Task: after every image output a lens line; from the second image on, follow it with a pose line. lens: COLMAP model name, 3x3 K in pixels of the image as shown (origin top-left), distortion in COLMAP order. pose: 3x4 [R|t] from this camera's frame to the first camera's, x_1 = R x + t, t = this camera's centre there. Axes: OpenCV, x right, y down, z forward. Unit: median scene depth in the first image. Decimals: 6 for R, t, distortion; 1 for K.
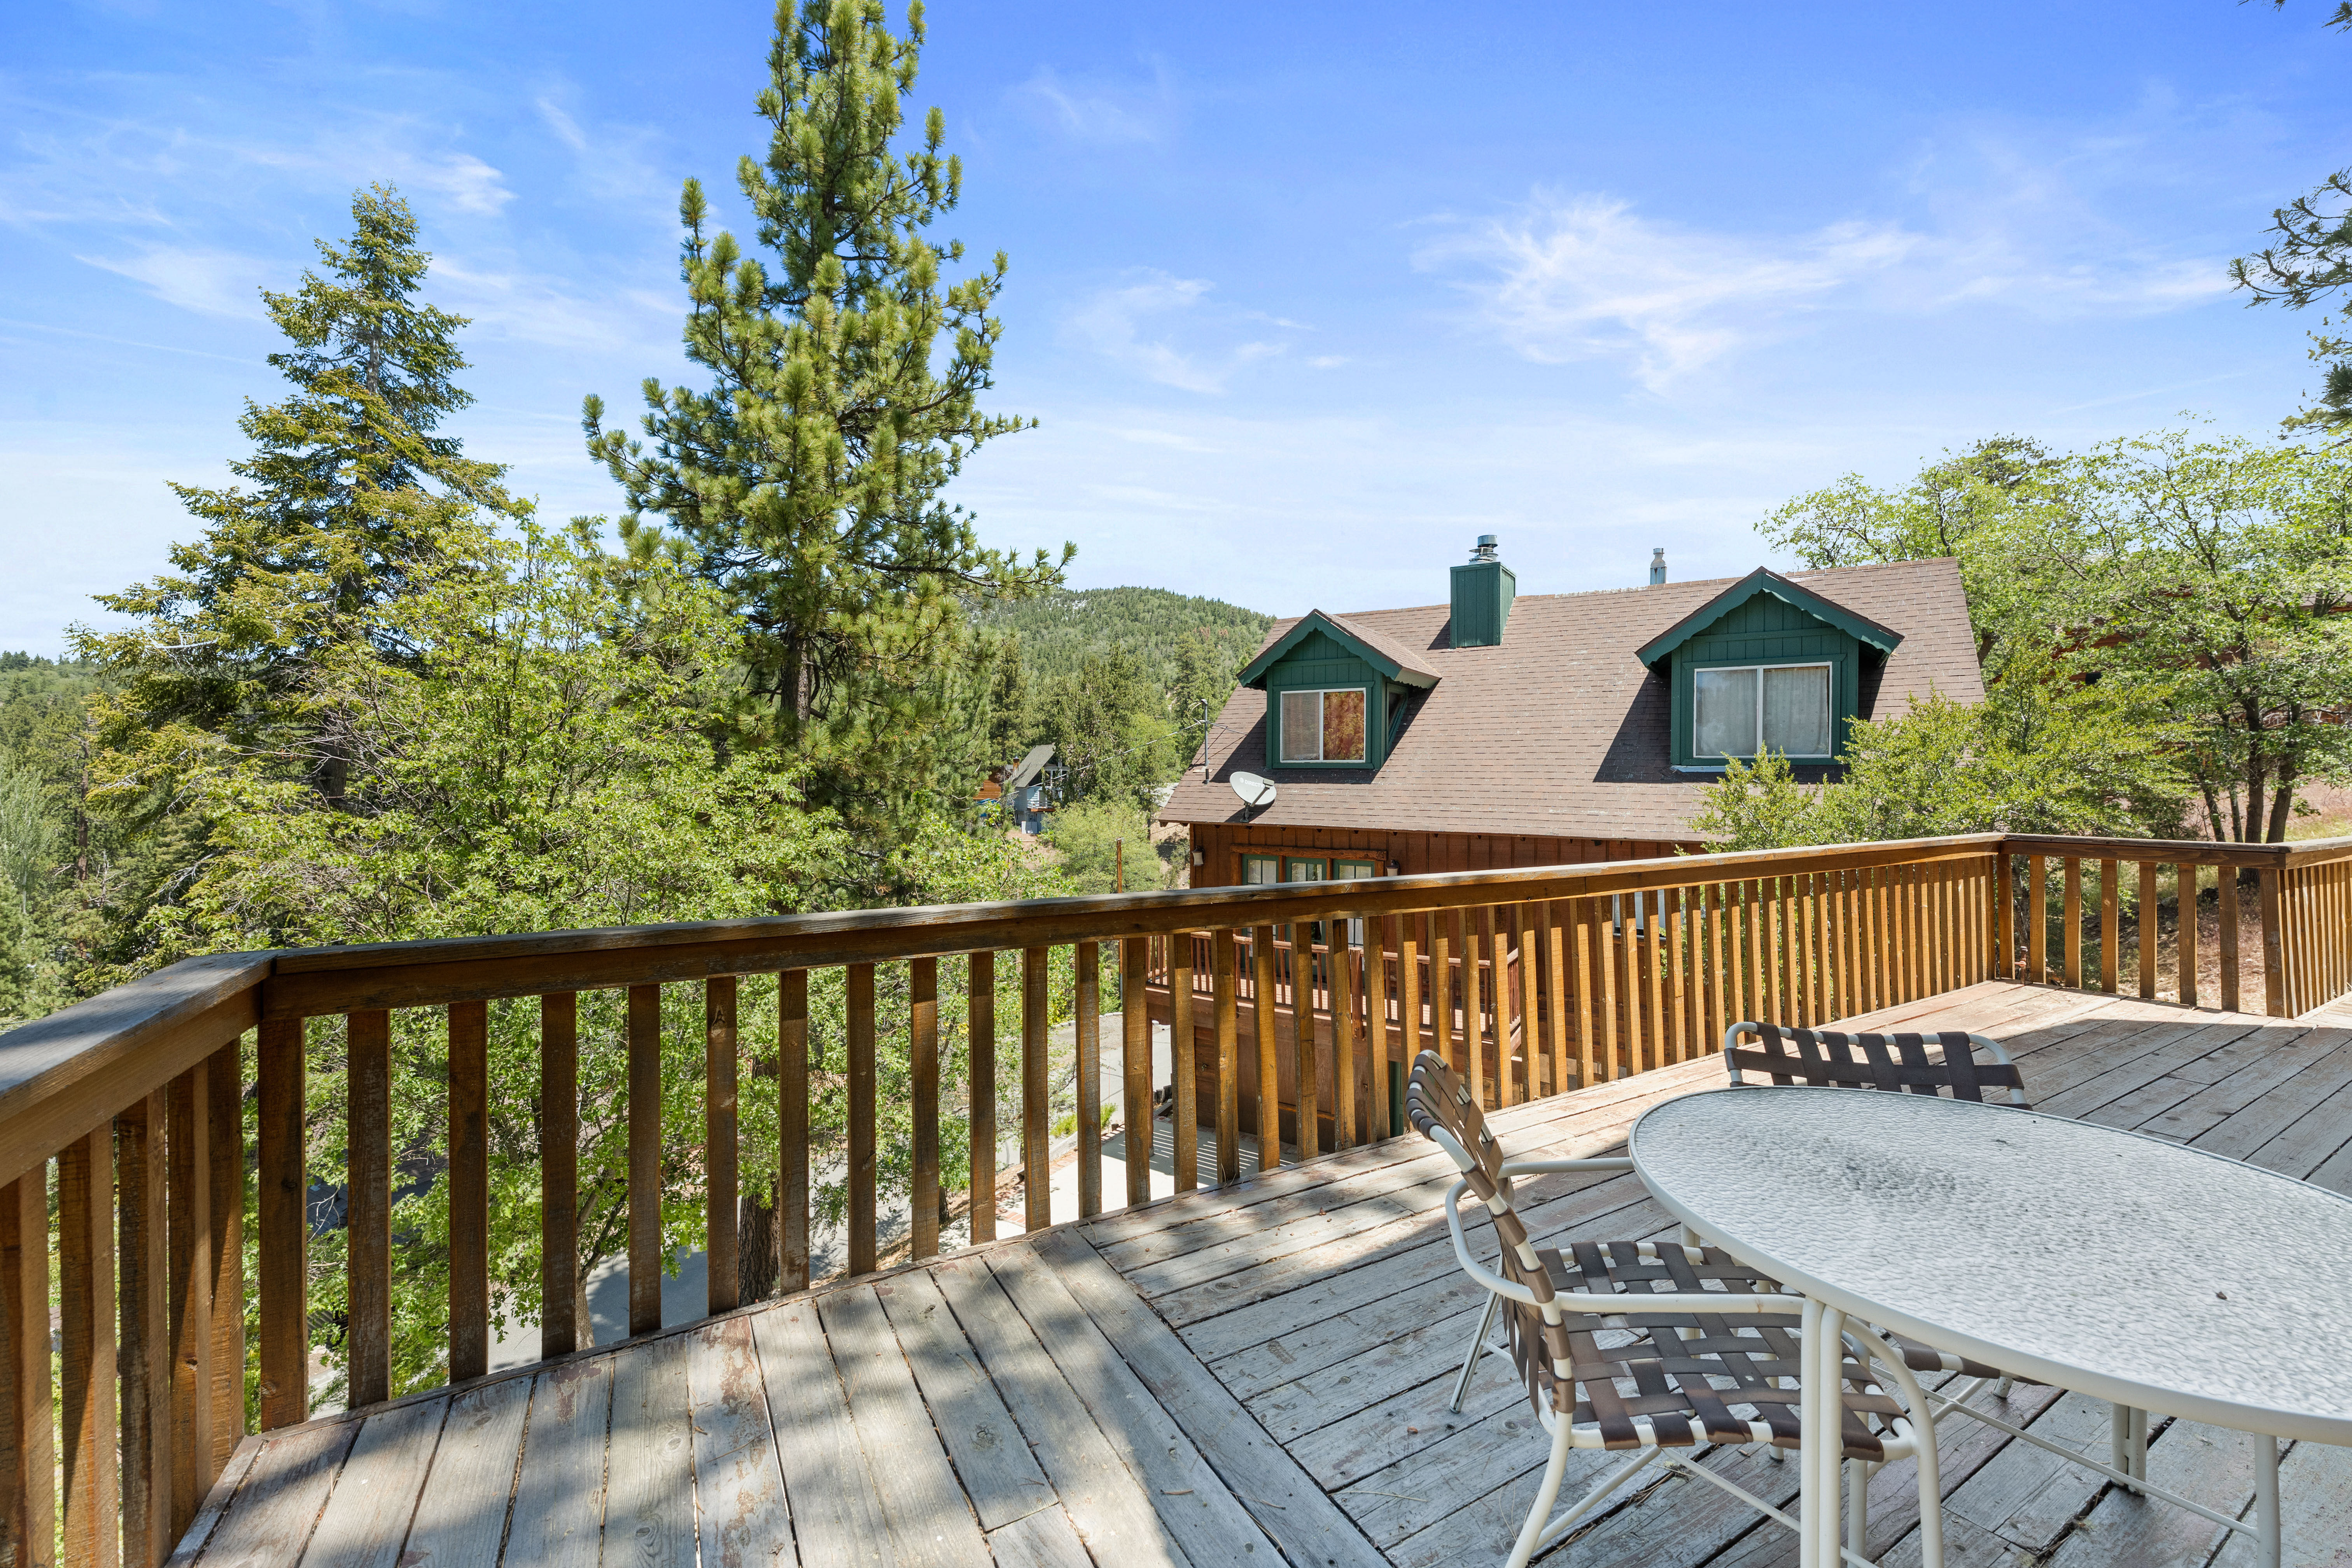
lens RADIAL K [[924.5, 0, 1176.0], [0, 924.5, 784.0], [0, 0, 1]] dist [0.001309, 0.000050]
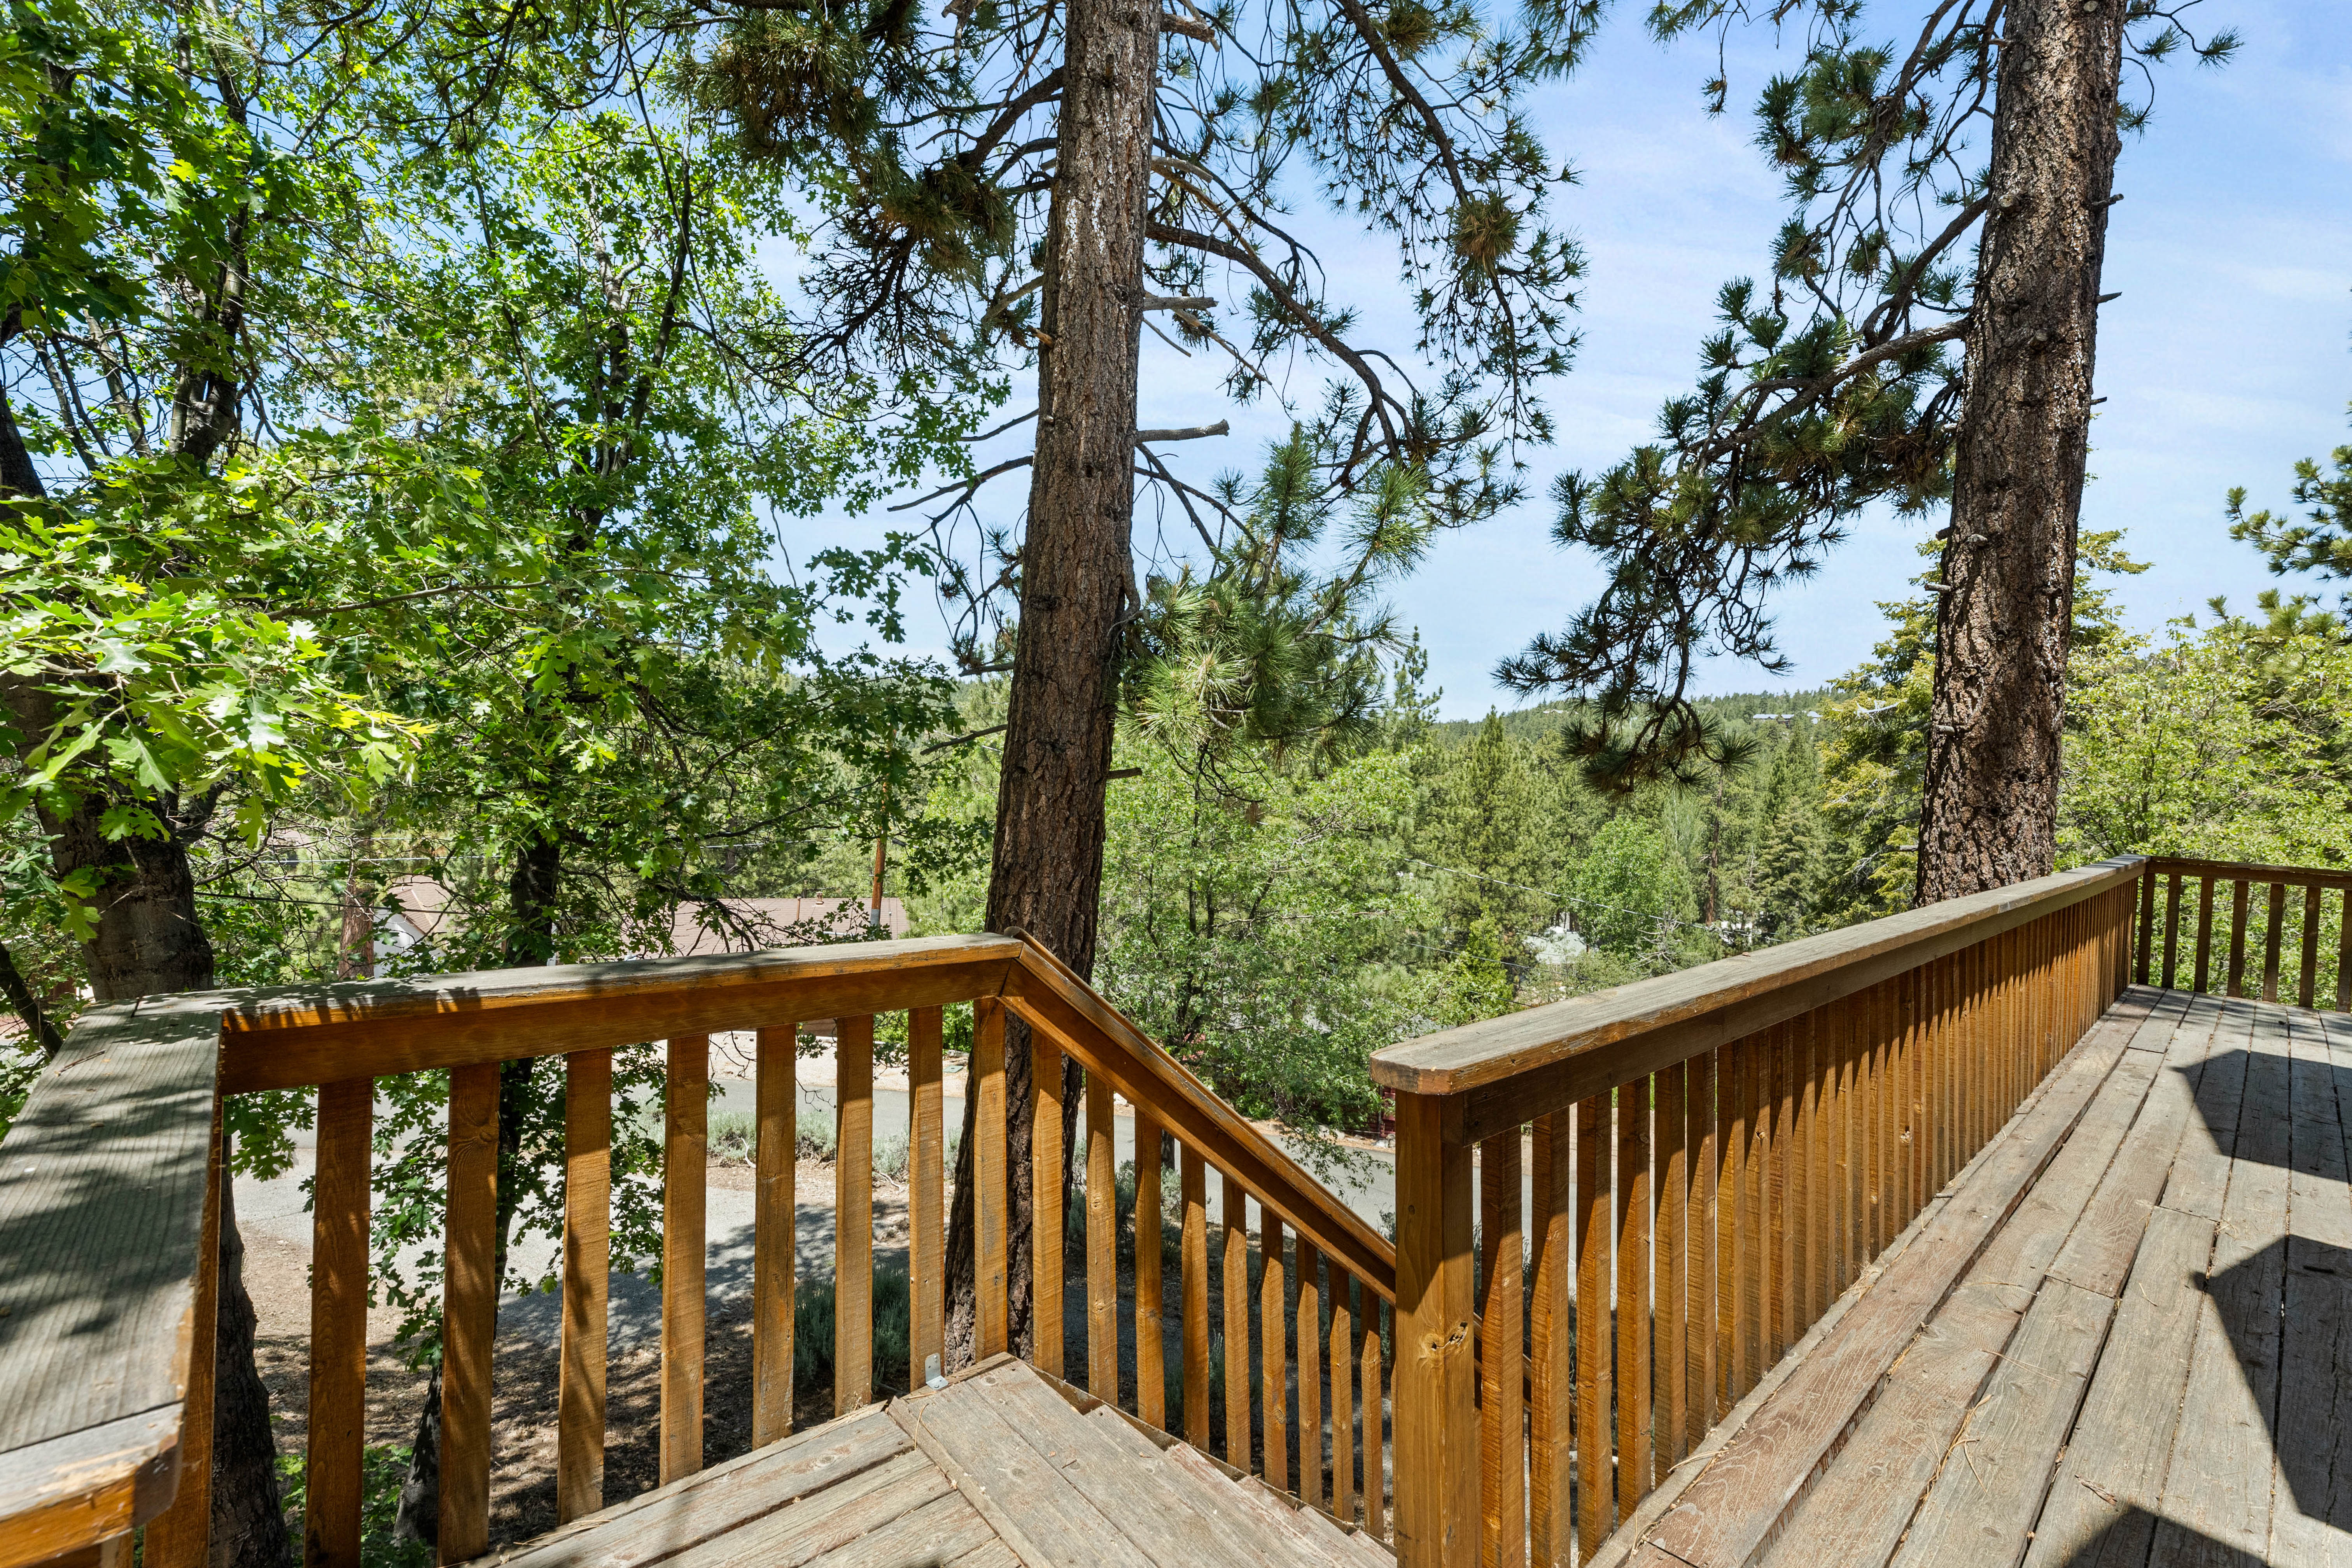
lens RADIAL K [[983.1, 0, 1176.0], [0, 983.1, 784.0], [0, 0, 1]] dist [0.000940, 0.000048]
pose [[0.210896, 0.028500, -0.977093, 0.310358], [-0.052871, 0.998444, 0.017711, 0.003059], [0.976078, 0.047925, 0.212075, -0.549408]]
